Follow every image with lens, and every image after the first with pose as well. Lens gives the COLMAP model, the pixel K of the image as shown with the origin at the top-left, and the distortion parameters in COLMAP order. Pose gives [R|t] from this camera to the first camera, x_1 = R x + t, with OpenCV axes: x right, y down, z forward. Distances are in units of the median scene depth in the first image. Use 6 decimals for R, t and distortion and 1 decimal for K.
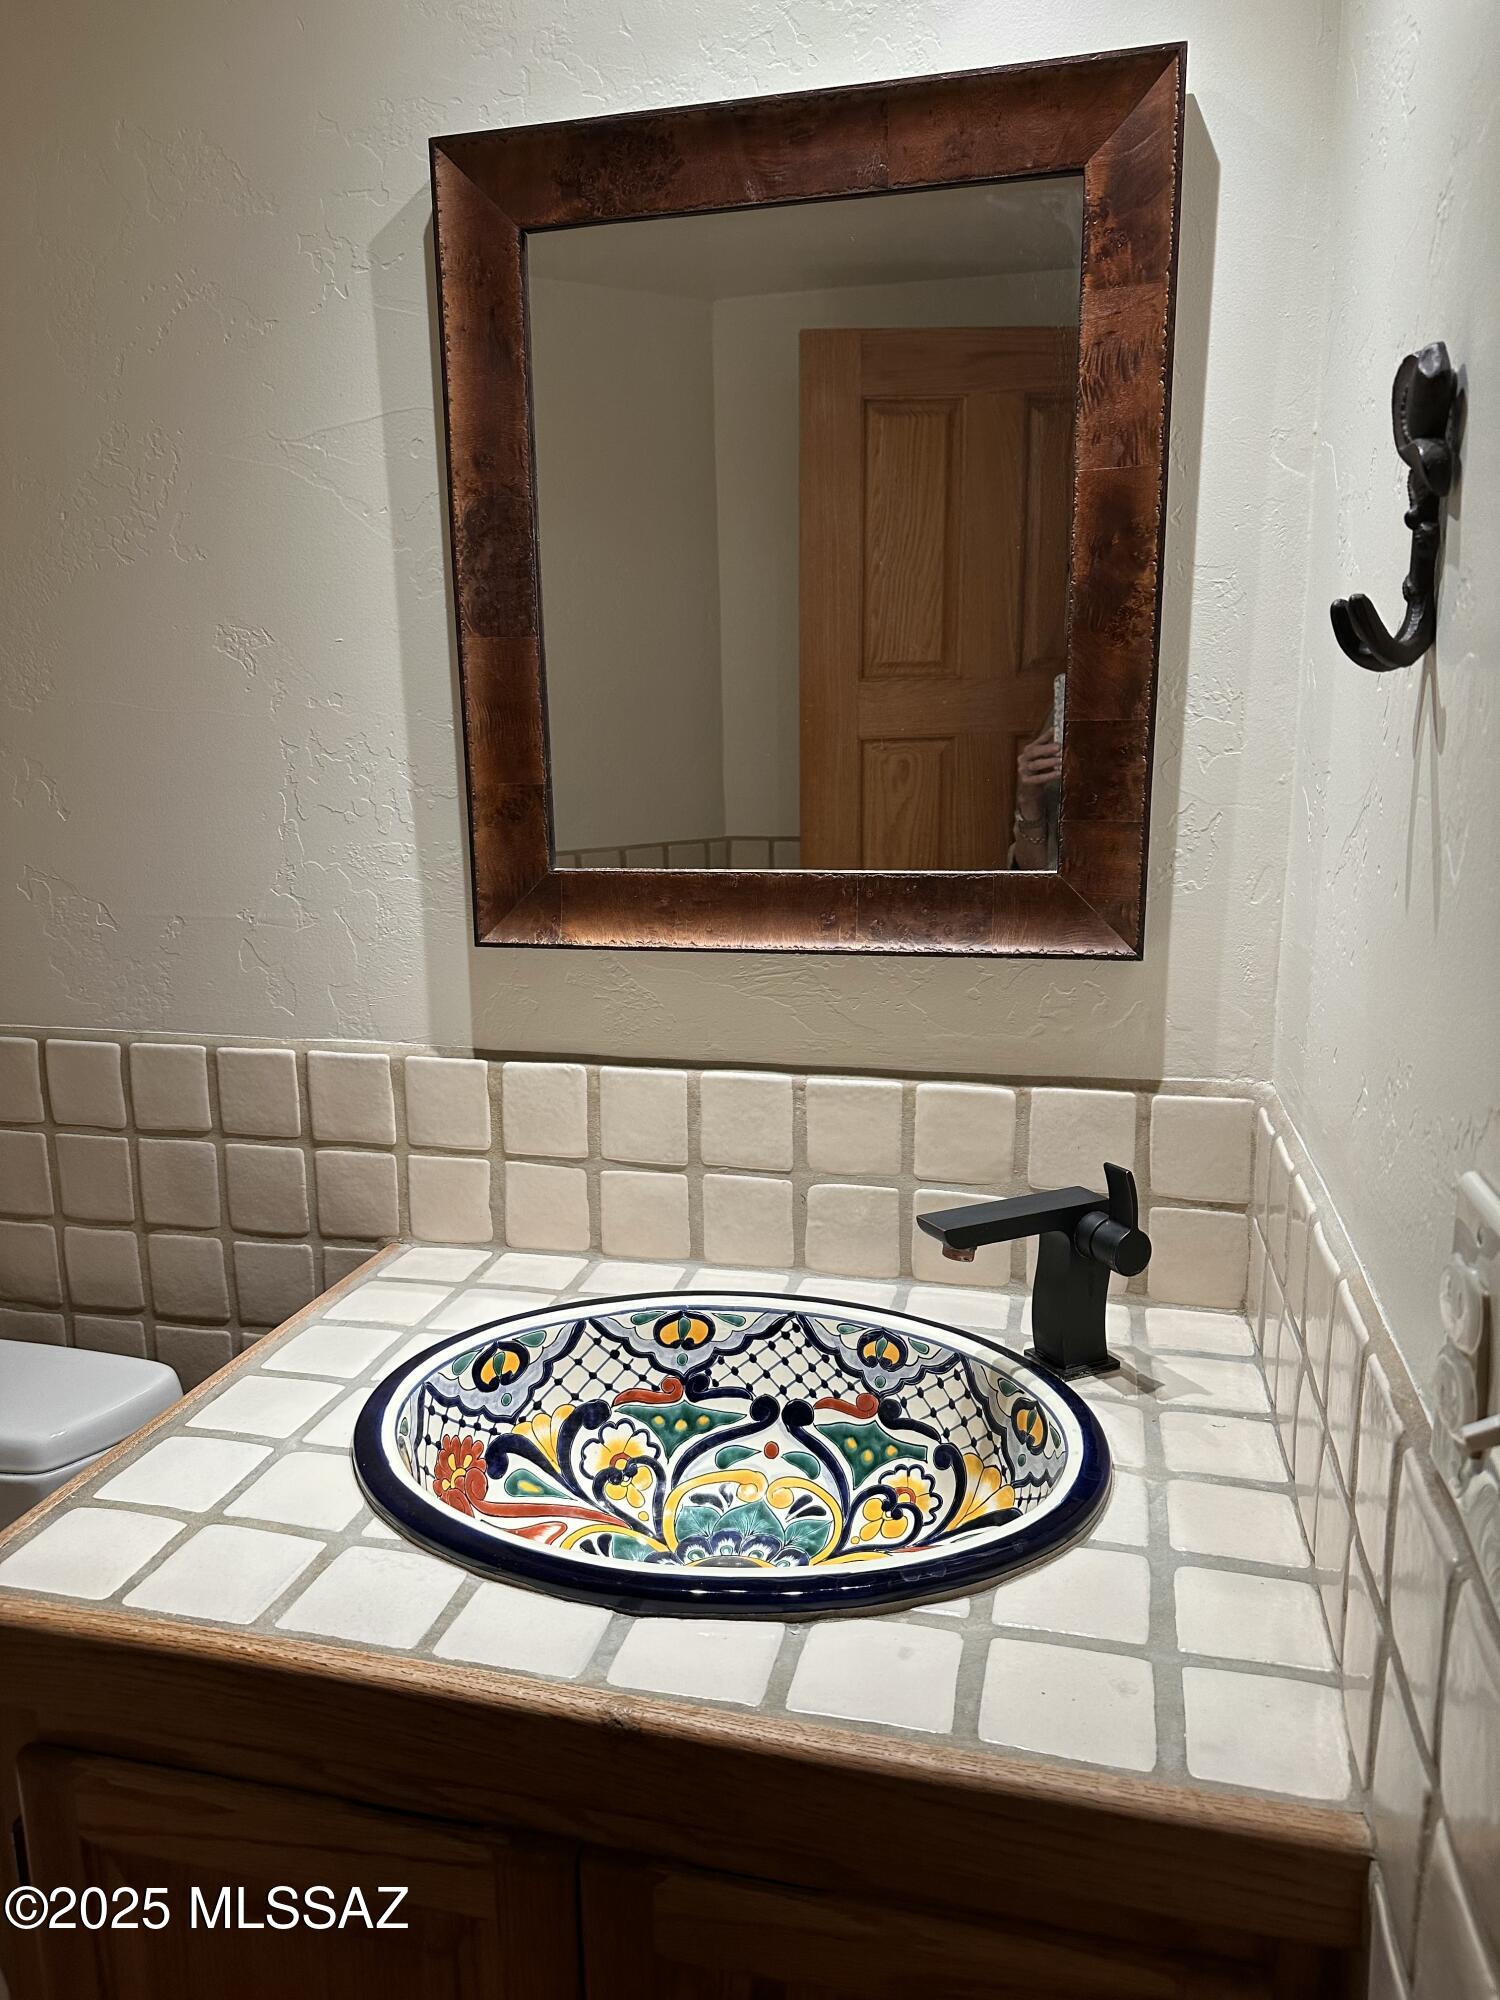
lens RADIAL K [[1427.5, 0, 741.7], [0, 1427.5, 981.9], [0, 0, 1]] dist [0.075391, -0.121743]
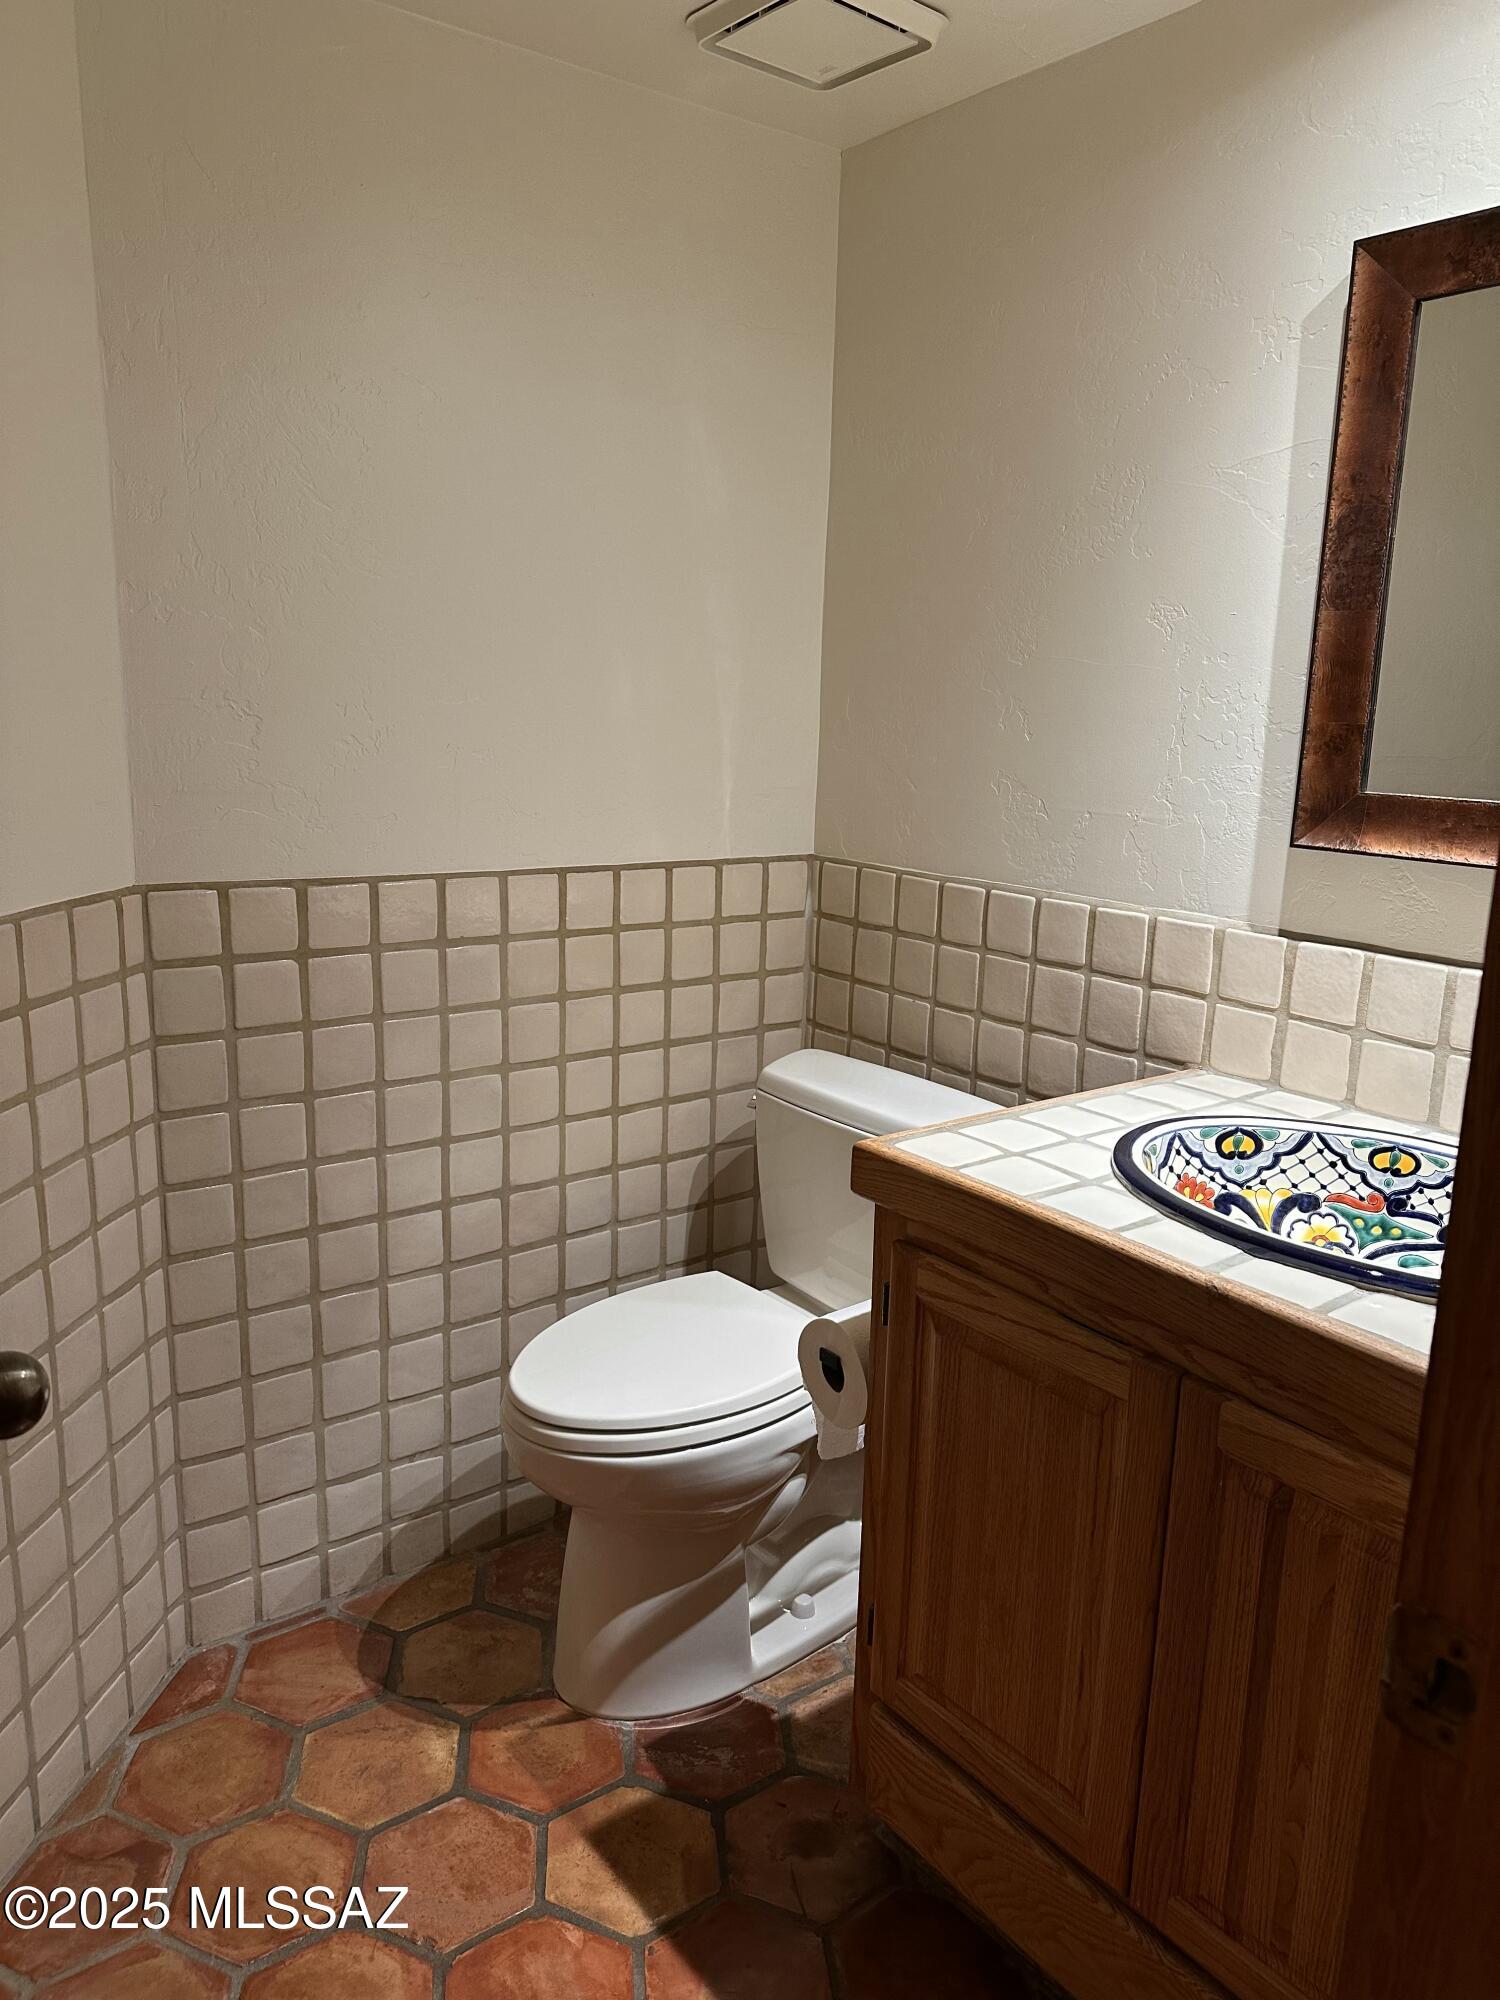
lens RADIAL K [[1427.5, 0, 741.7], [0, 1427.5, 981.9], [0, 0, 1]] dist [0.075391, -0.121743]
pose [[0.785550, 0.163638, -0.596769, 0.240502], [-0.155751, 0.985639, 0.065247, 0.094665], [0.598876, 0.041692, 0.799756, -0.366297]]
